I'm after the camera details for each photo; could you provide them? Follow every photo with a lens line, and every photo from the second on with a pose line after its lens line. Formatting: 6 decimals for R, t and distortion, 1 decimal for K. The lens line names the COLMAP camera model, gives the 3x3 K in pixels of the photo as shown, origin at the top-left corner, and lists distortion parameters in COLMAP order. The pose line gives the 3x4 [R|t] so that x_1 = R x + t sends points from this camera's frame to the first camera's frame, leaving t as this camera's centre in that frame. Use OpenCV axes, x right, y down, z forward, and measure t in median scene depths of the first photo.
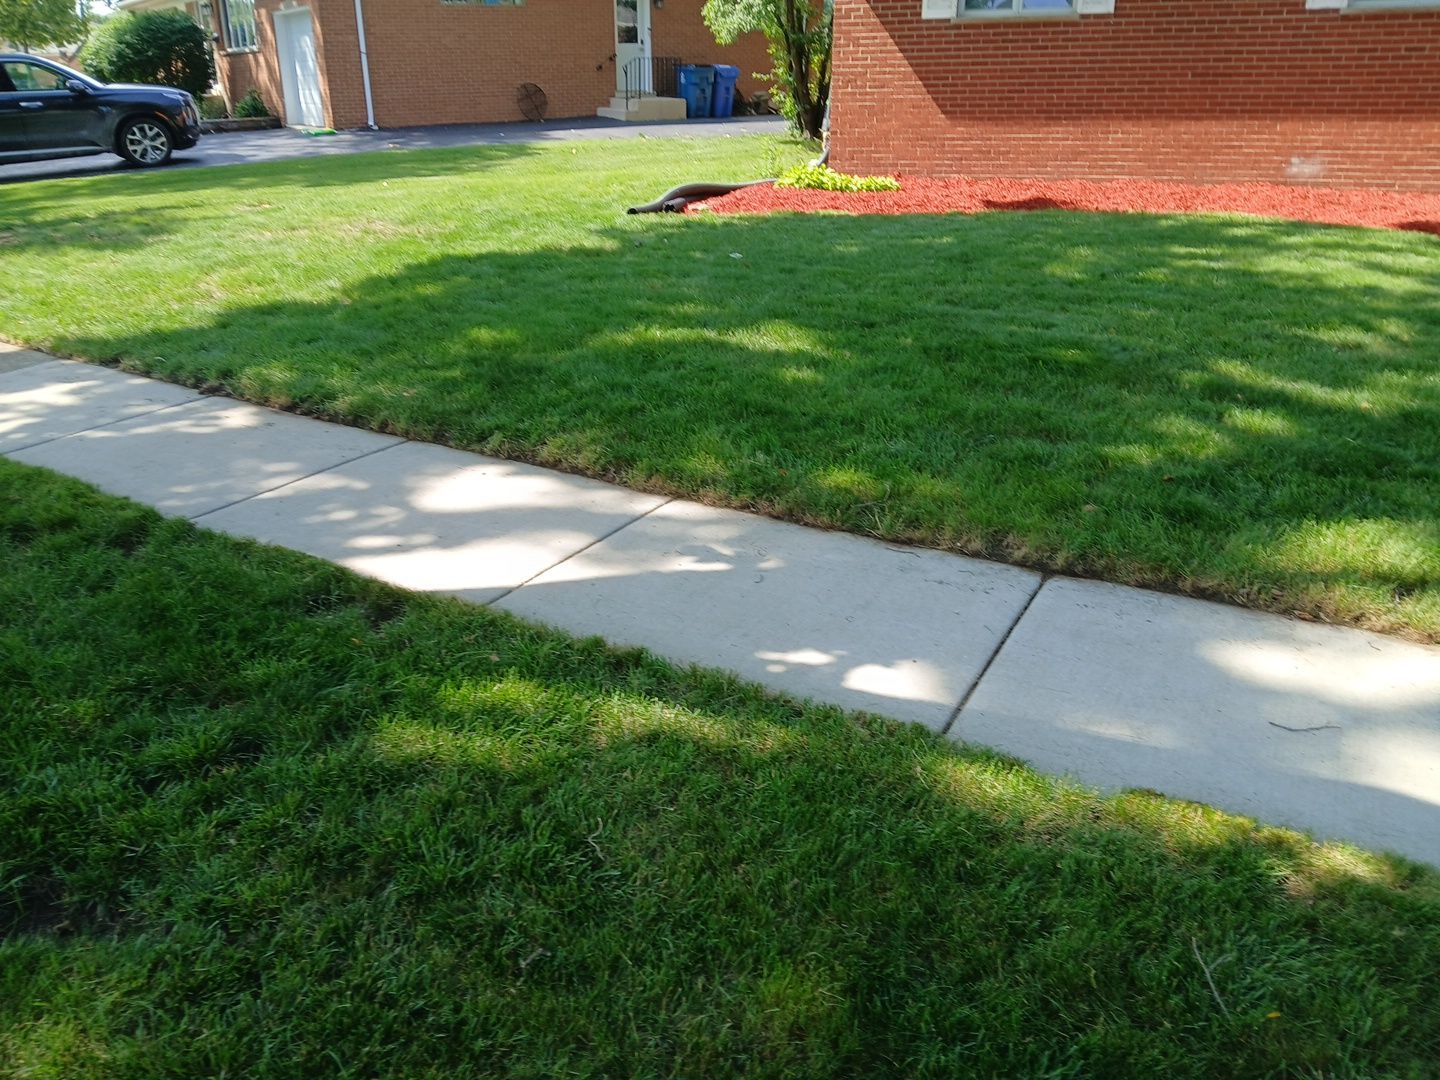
lens RADIAL K [[1154.3, 0, 677.3], [0, 1154.3, 542.6], [0, 0, 1]] dist [0.037419, -0.084428]
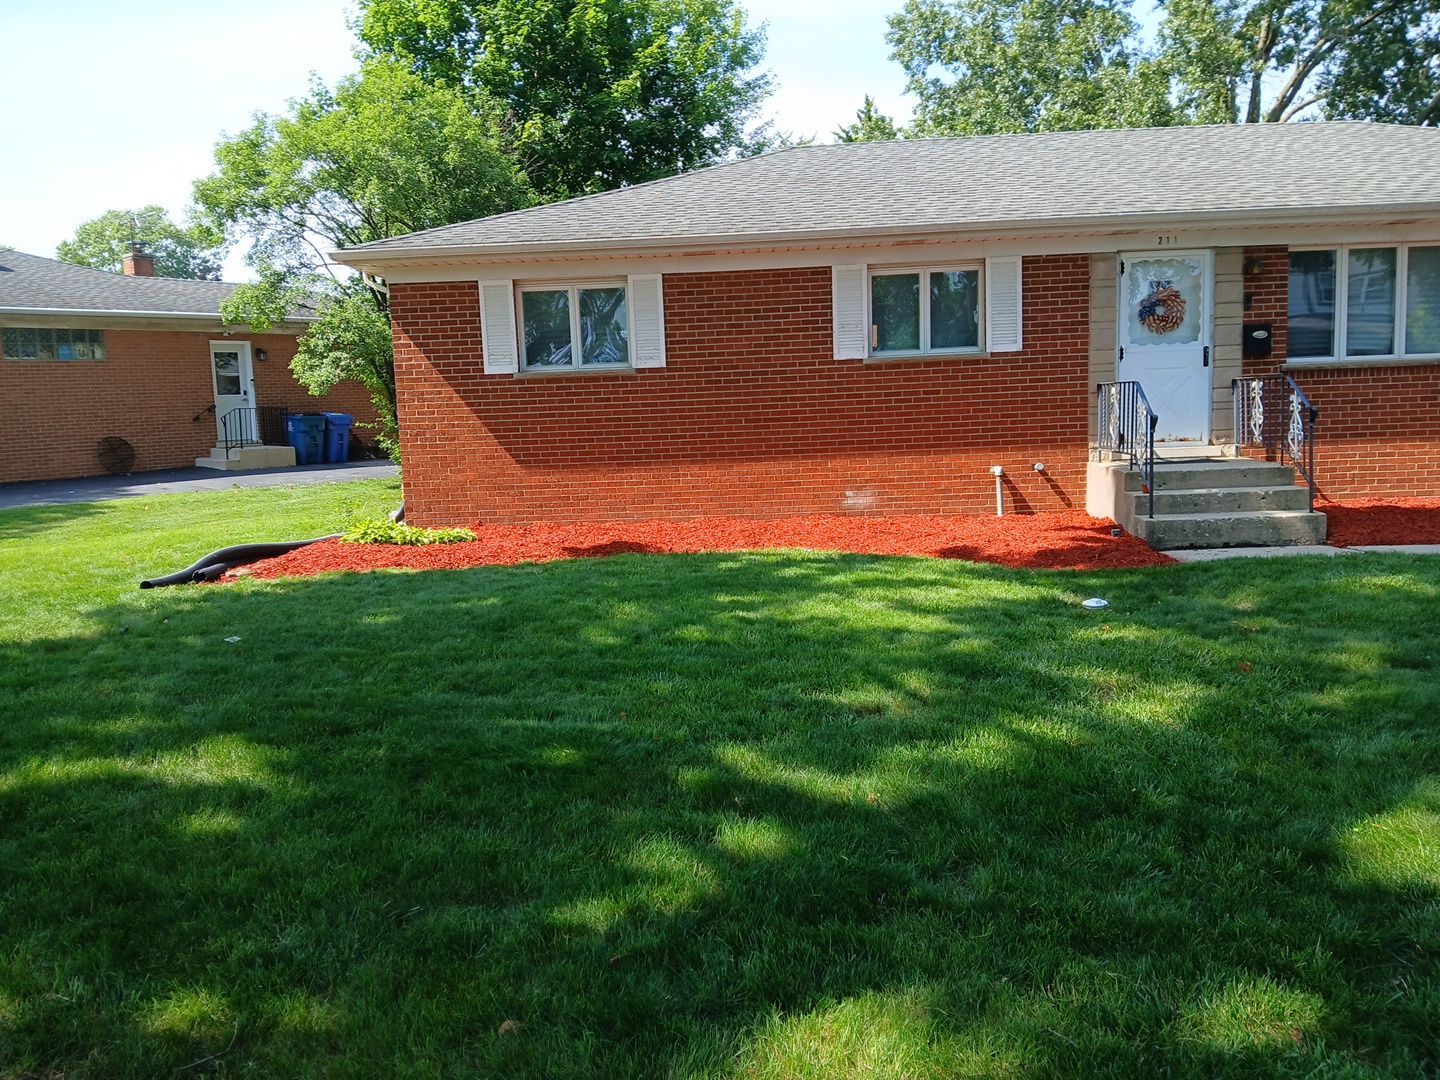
lens RADIAL K [[1141.9, 0, 695.0], [0, 1141.9, 556.1], [0, 0, 1]] dist [0.122528, -0.260381]
pose [[0.957606, -0.057886, 0.282204, 0.102111], [0.128041, 0.963049, -0.236942, -0.046122], [-0.258061, 0.263031, 0.929634, 0.078481]]
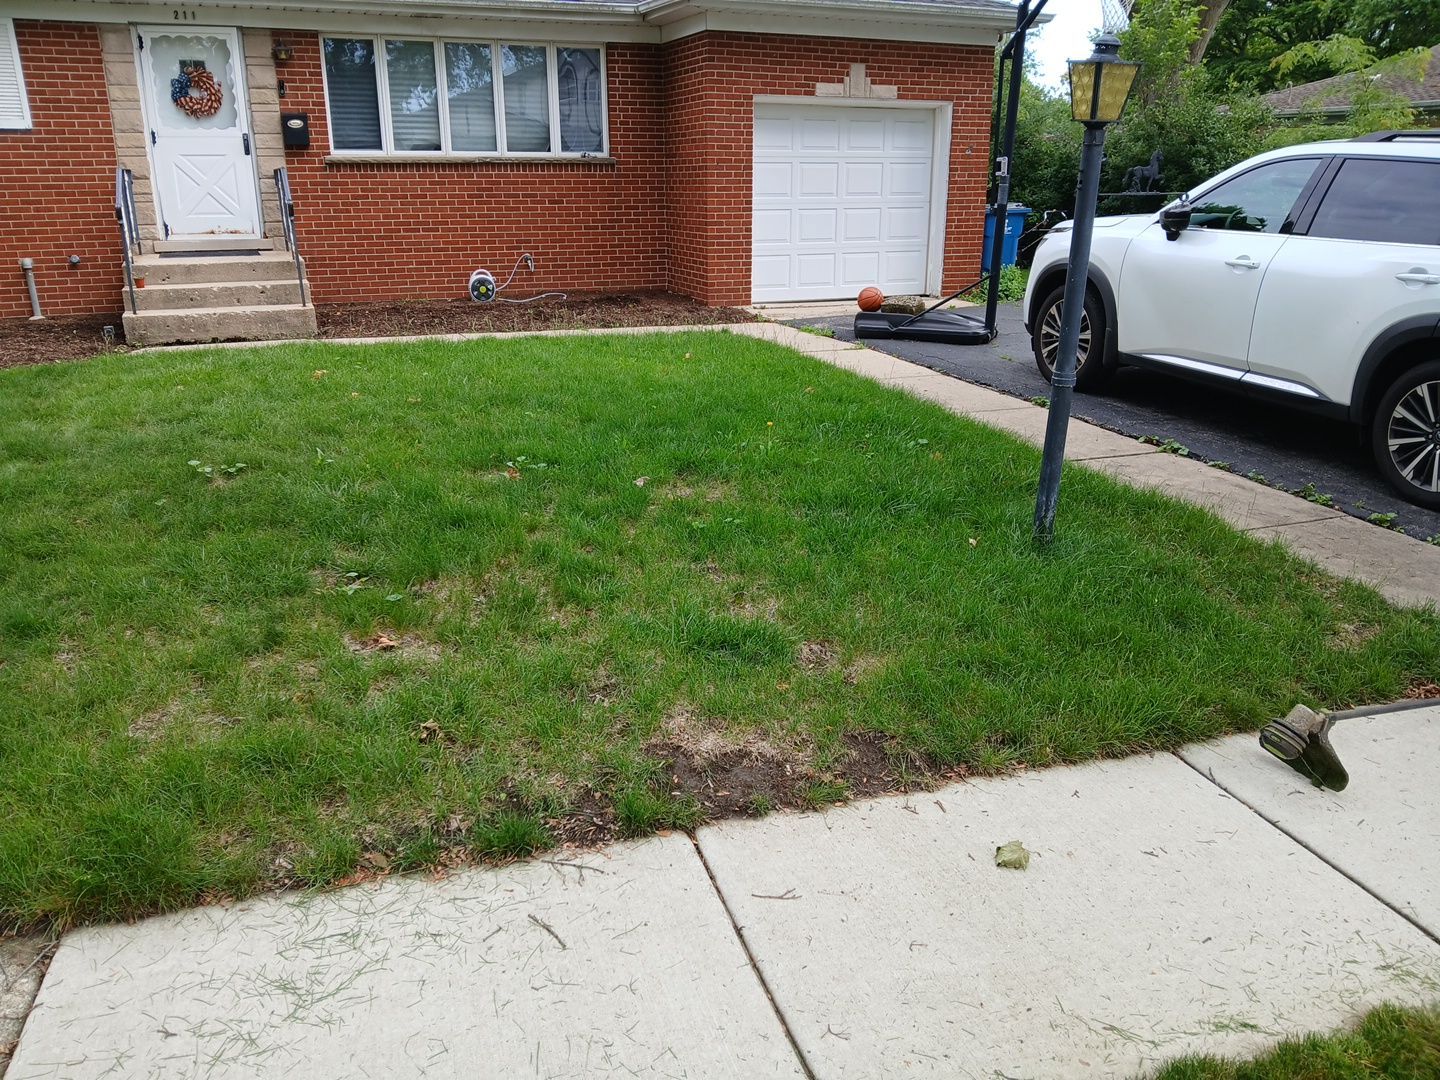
lens RADIAL K [[1128.3, 0, 718.7], [0, 1128.3, 556.7], [0, 0, 1]] dist [0.048727, -0.107068]
pose [[0.733941, -0.197430, 0.649886, 0.432132], [0.241564, 0.970138, 0.021913, 0.024529], [-0.634805, 0.140906, 0.759716, -0.091983]]
